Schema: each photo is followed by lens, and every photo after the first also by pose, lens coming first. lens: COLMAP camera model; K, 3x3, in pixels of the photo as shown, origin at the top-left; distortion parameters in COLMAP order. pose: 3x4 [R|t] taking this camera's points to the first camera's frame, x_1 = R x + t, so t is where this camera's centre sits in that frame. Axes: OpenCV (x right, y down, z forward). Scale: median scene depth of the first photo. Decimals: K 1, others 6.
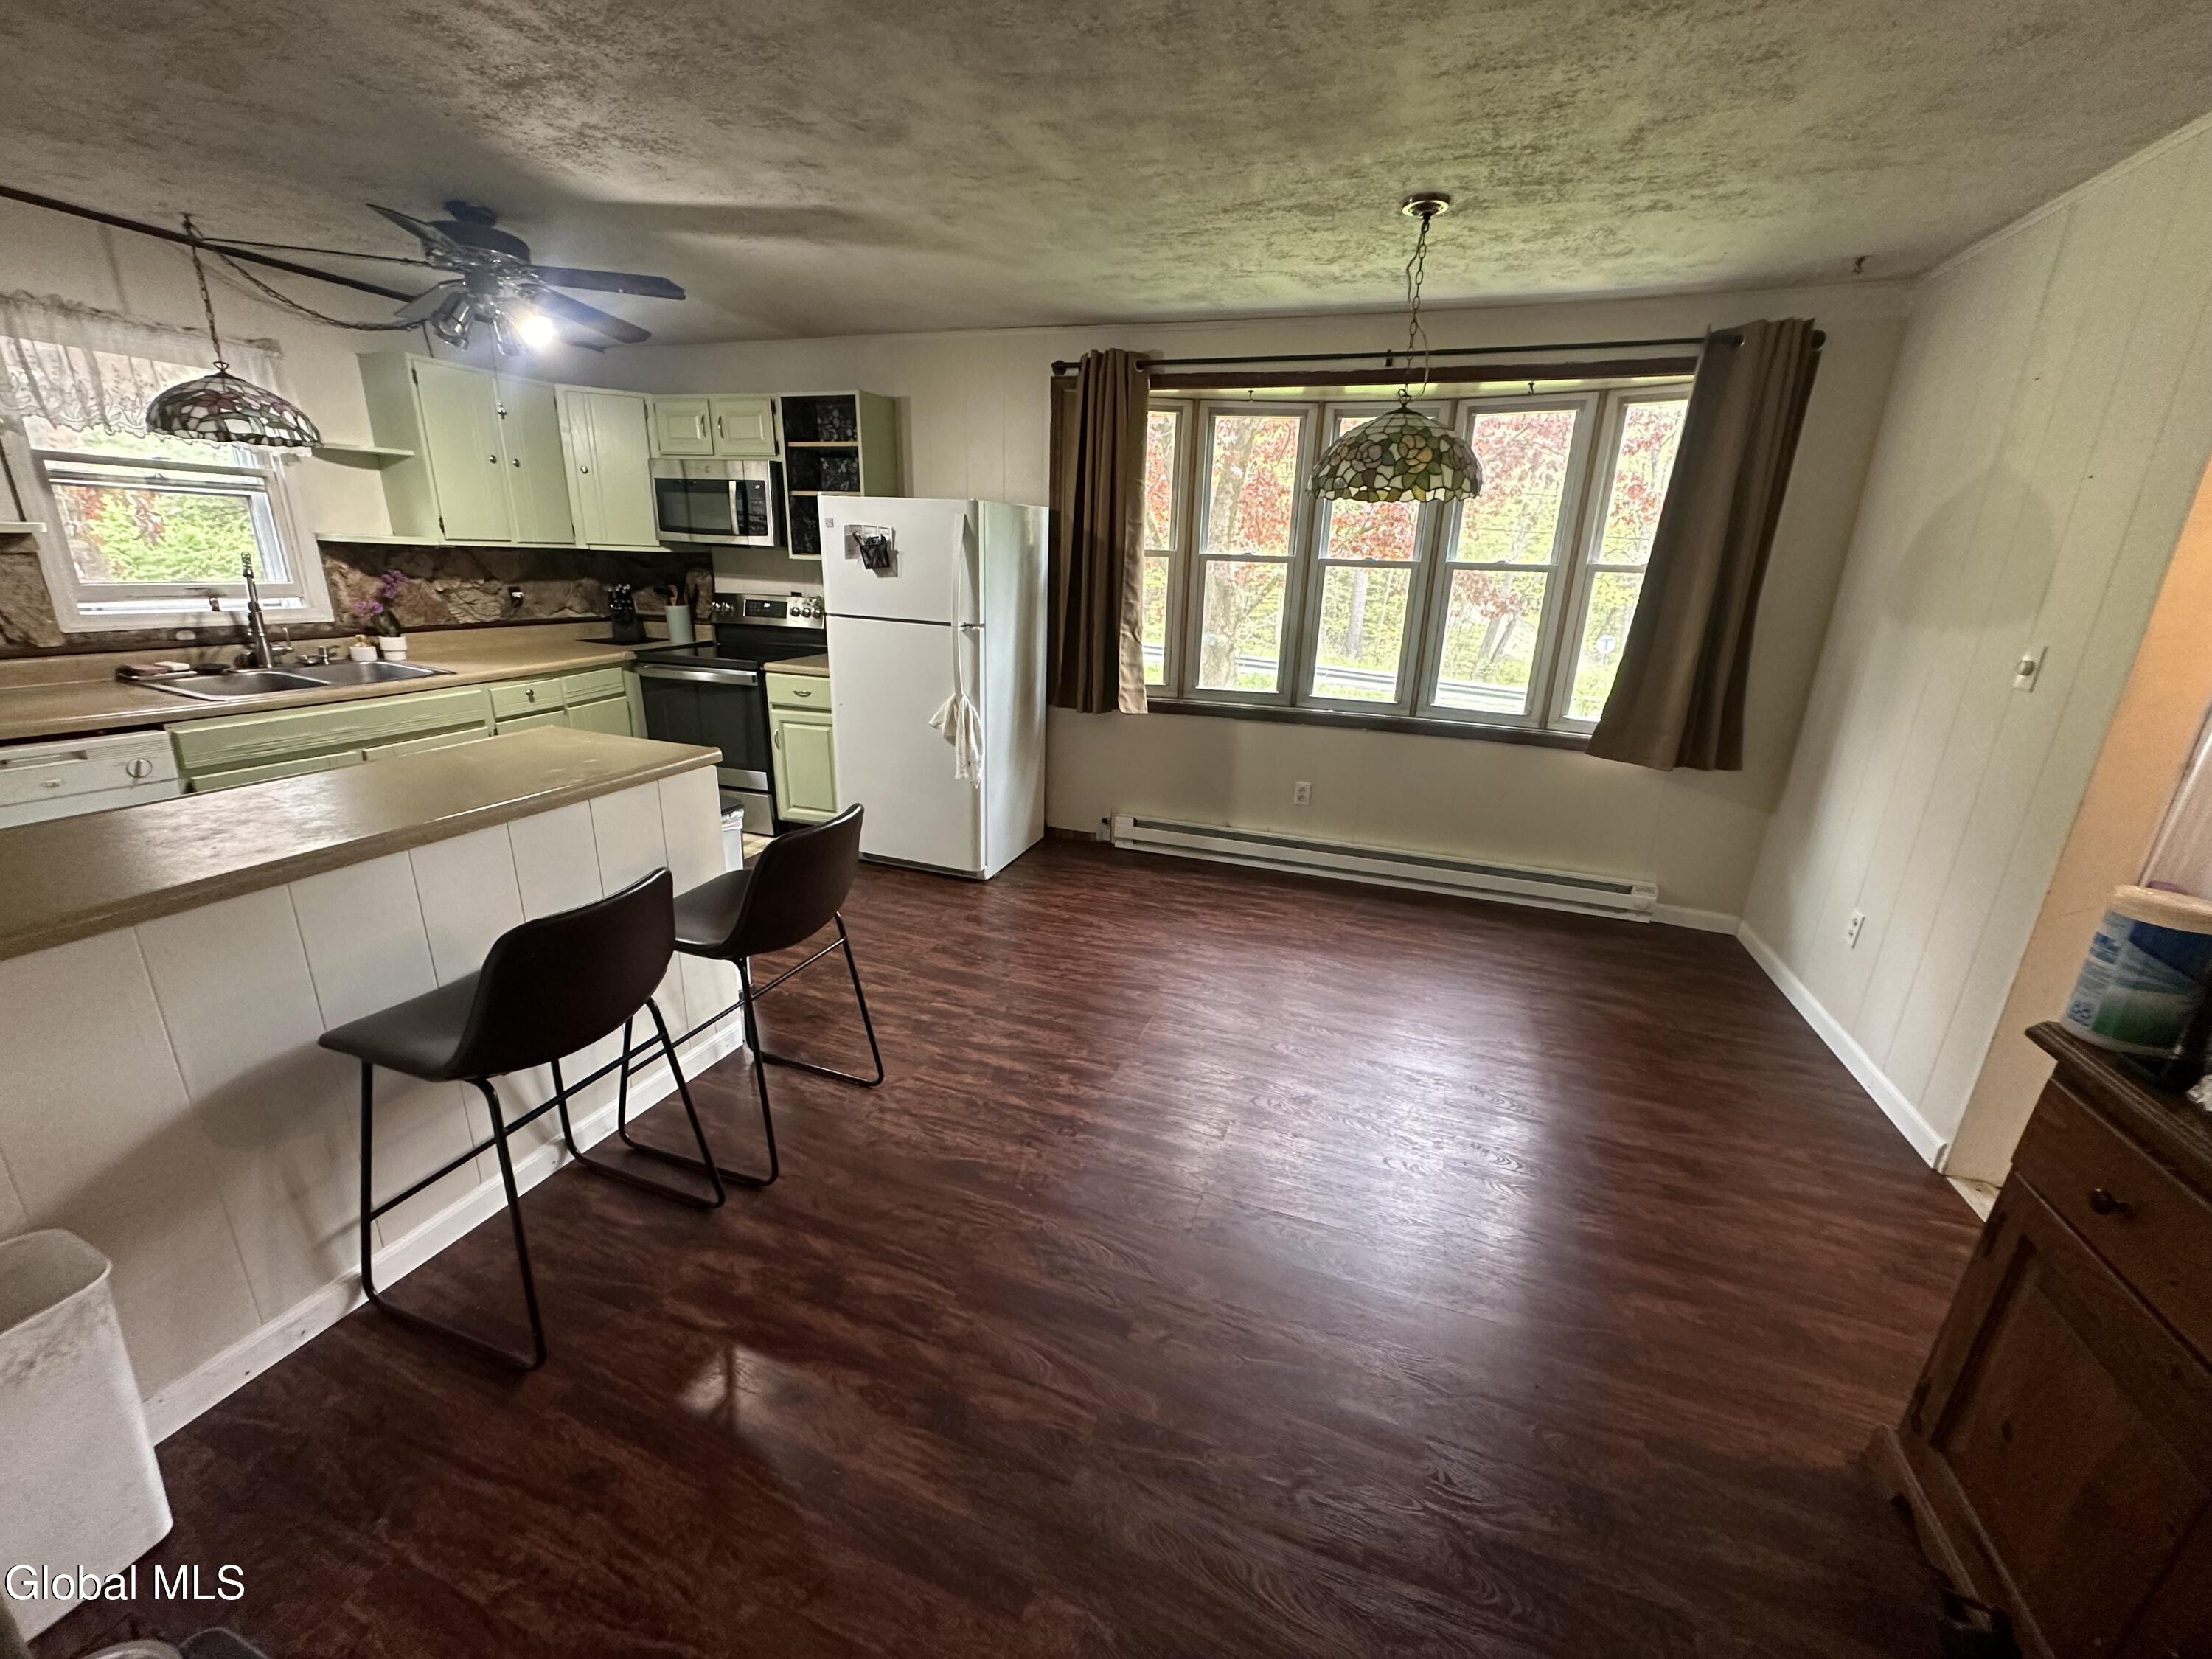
lens RADIAL K [[875.7, 0, 1106.9], [0, 875.7, 828.6], [0, 0, 1]] dist [-0.000308, -0.000100]
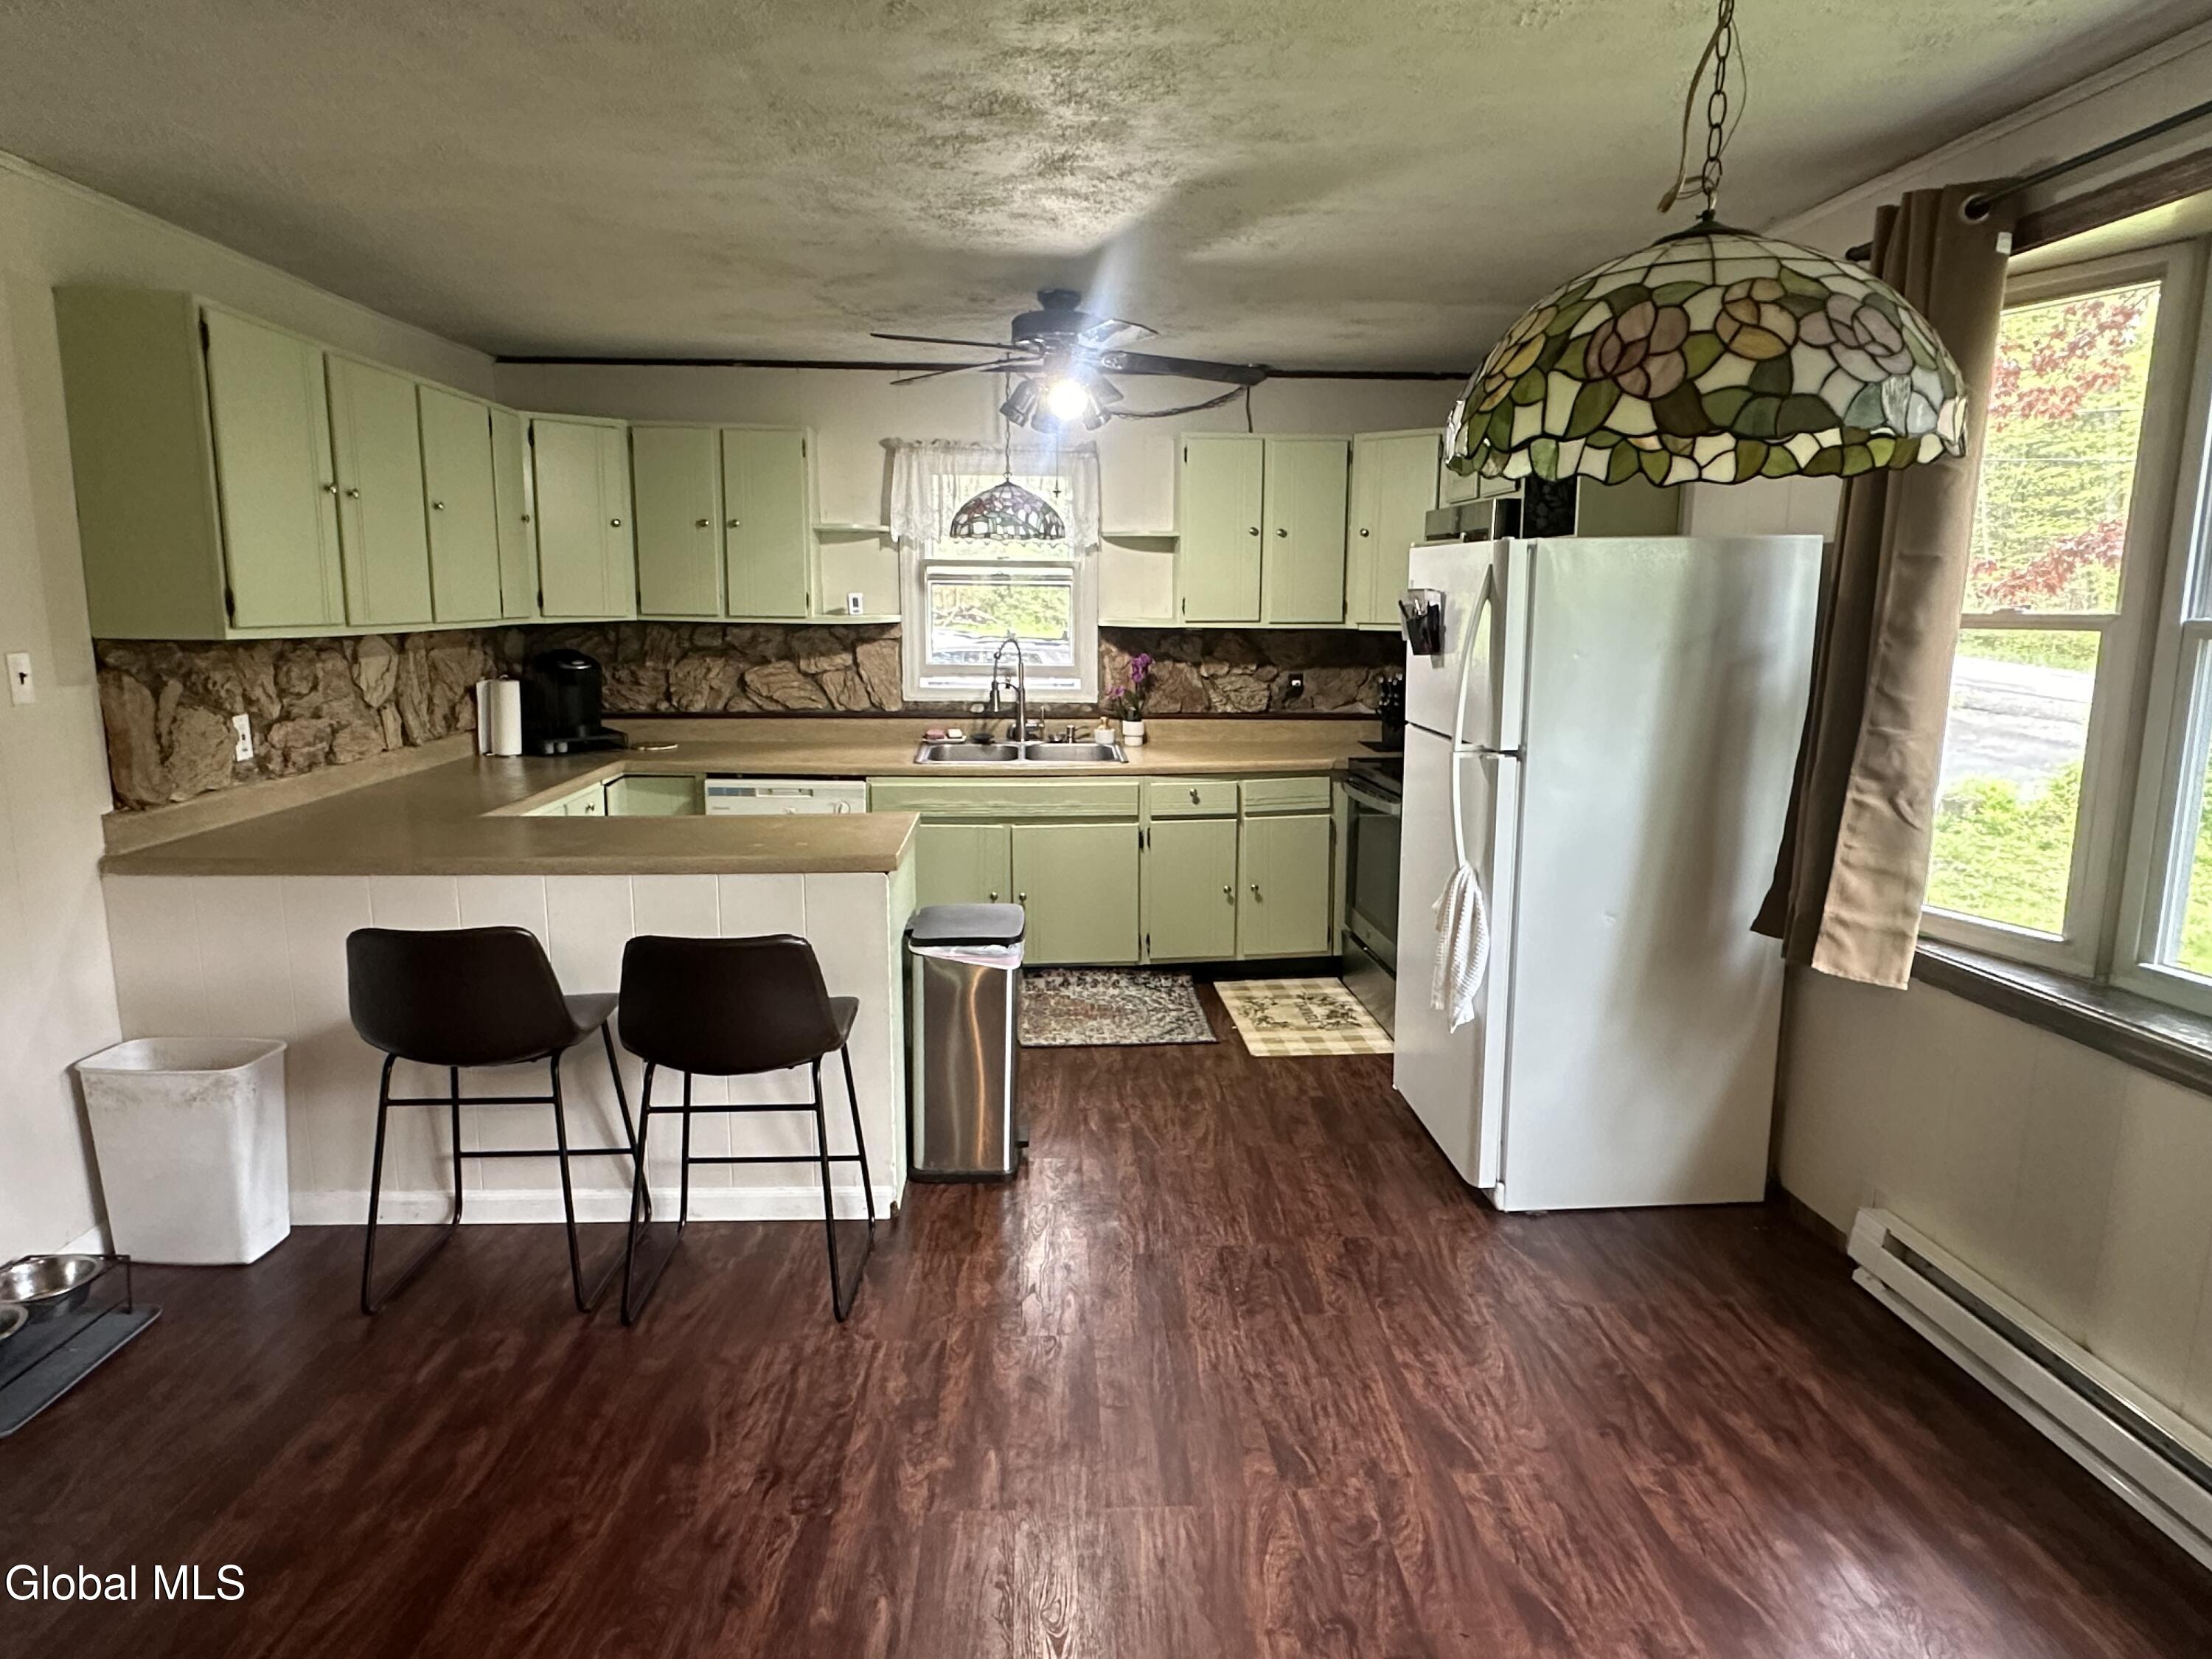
lens RADIAL K [[1340.0, 0, 1097.1], [0, 1340.0, 846.5], [0, 0, 1]] dist [0.001526, 0.001086]
pose [[0.381515, 0.136516, -0.914226, 0.547774], [-0.269139, 0.962589, 0.031423, -0.130065], [0.884314, 0.234065, 0.403984, 0.430929]]
